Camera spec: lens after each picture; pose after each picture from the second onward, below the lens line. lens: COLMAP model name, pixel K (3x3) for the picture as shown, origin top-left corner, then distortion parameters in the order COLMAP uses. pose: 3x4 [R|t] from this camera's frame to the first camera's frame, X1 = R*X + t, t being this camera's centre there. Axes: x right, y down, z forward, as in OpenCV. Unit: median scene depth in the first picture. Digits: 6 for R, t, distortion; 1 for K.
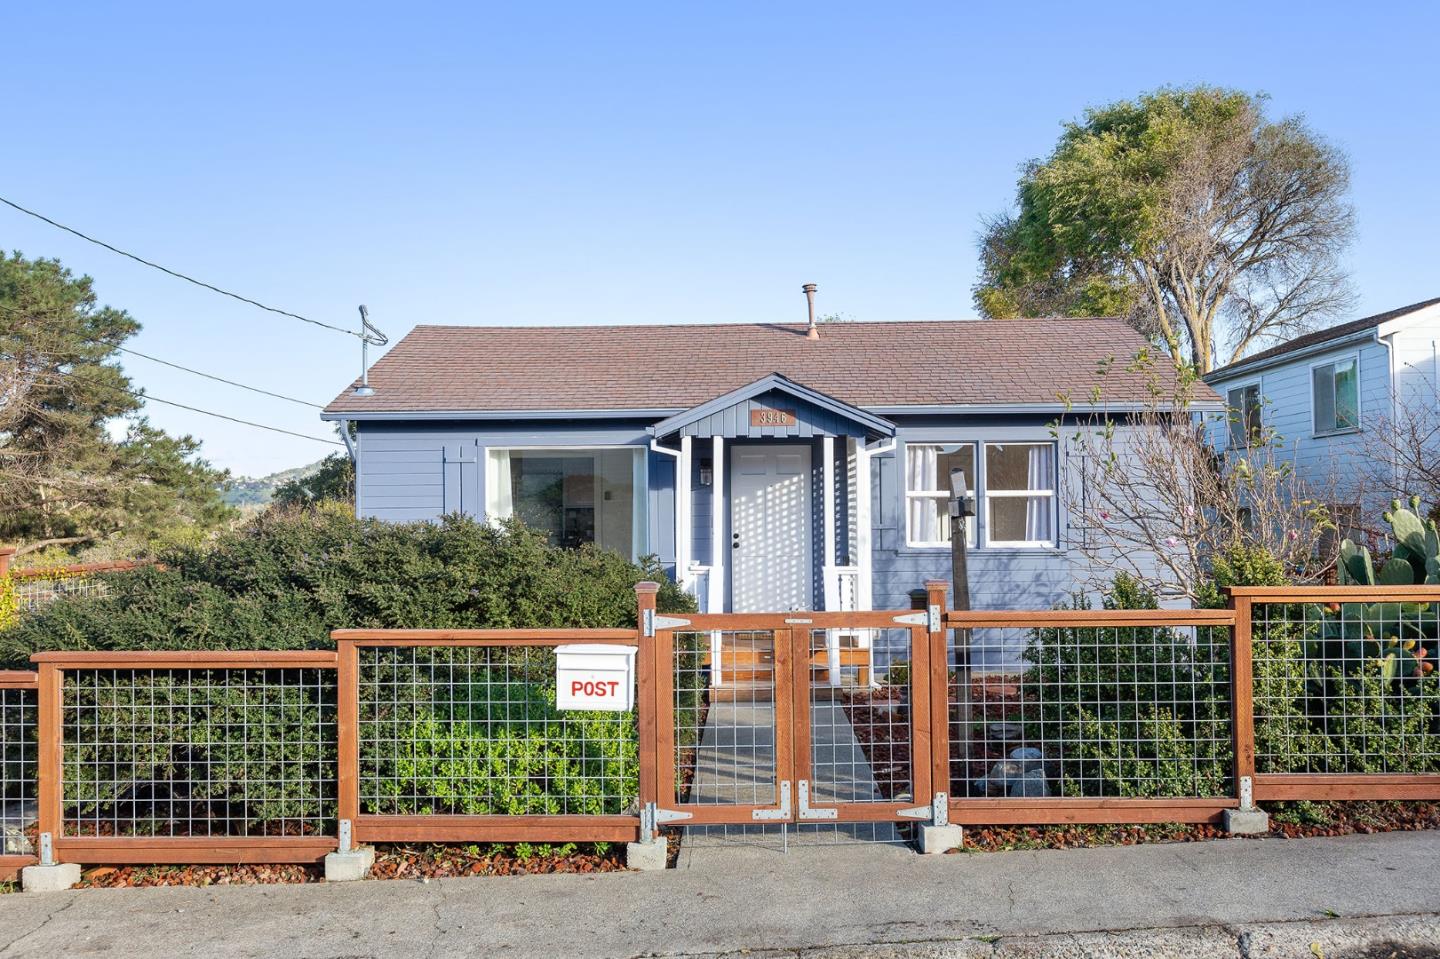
lens RADIAL K [[1235.1, 0, 720.0], [0, 1235.1, 479.5], [0, 0, 1]] dist [-0.001176, 0.008881]
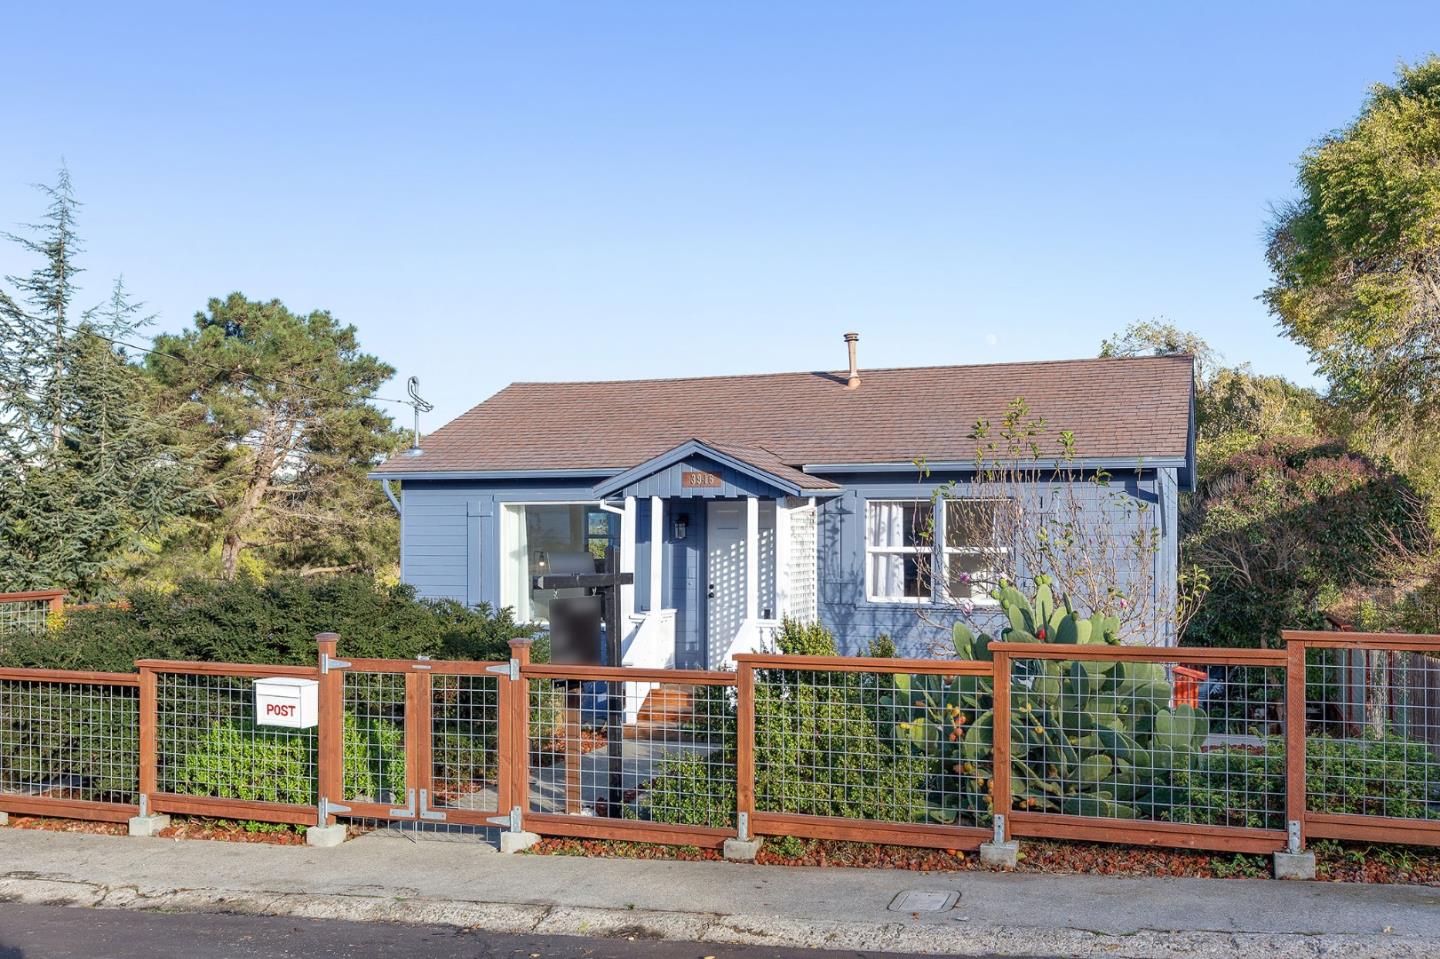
lens RADIAL K [[1435.4, 0, 716.0], [0, 1435.4, 556.3], [0, 0, 1]] dist [0.004386, 0.019597]
pose [[0.938867, 0.015090, -0.343950, 0.442398], [-0.000302, 0.999075, 0.043008, -0.033655], [0.344281, -0.040275, 0.938003, -0.153437]]
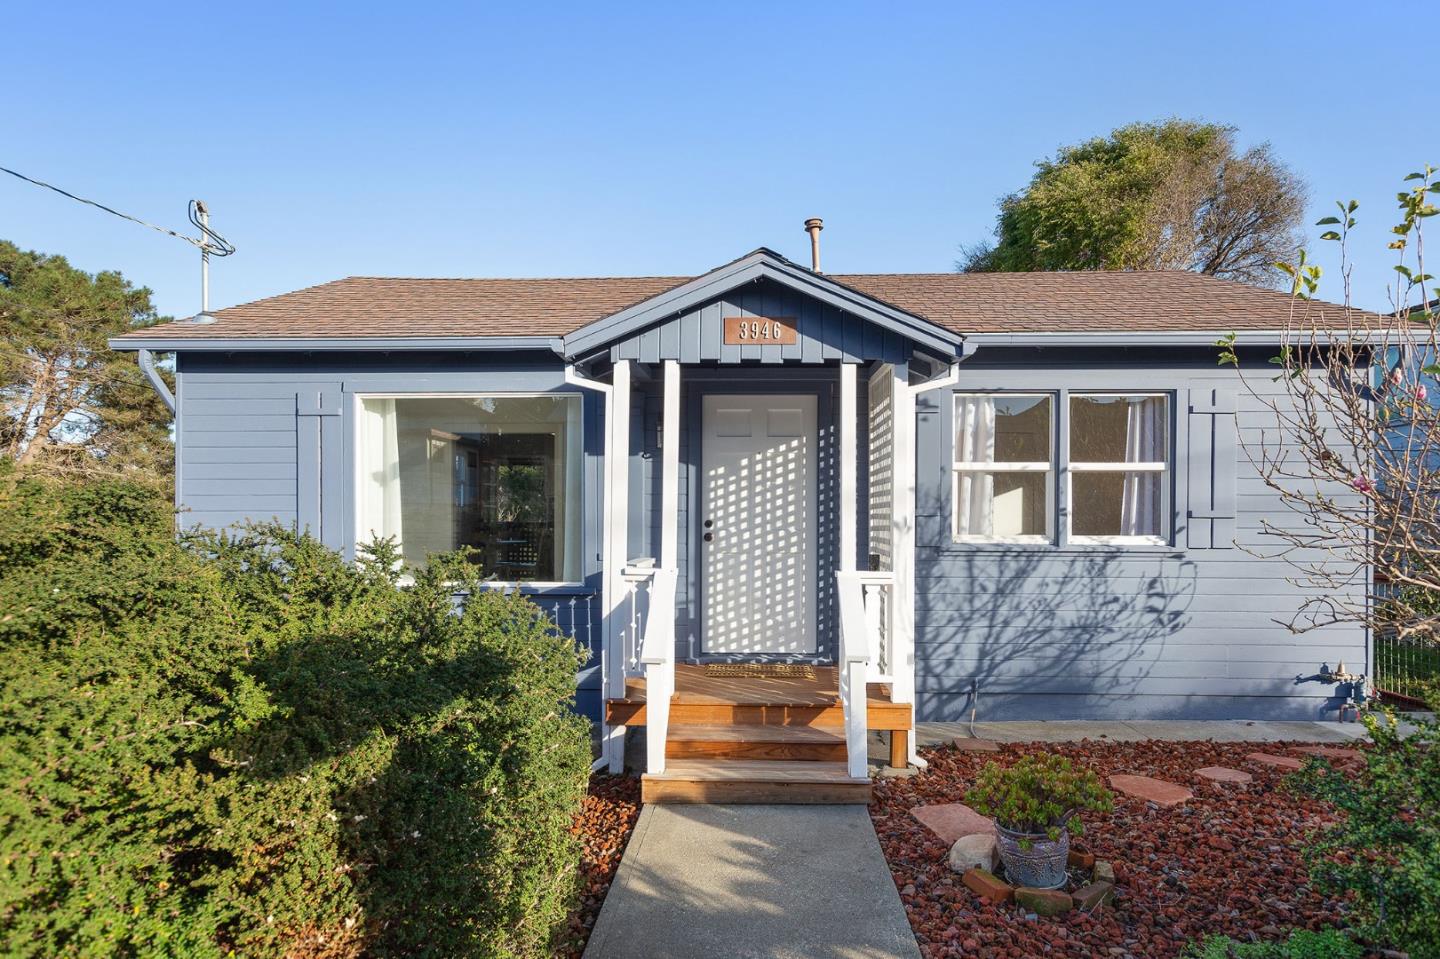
lens RADIAL K [[834.7, 0, 729.0], [0, 834.7, 527.6], [0, 0, 1]] dist [-0.000454, 0.000659]
pose [[0.999820, 0.009456, -0.016451, 0.032044], [-0.008849, 0.999291, 0.036584, 0.030975], [0.016785, -0.036432, 0.999195, 0.526875]]
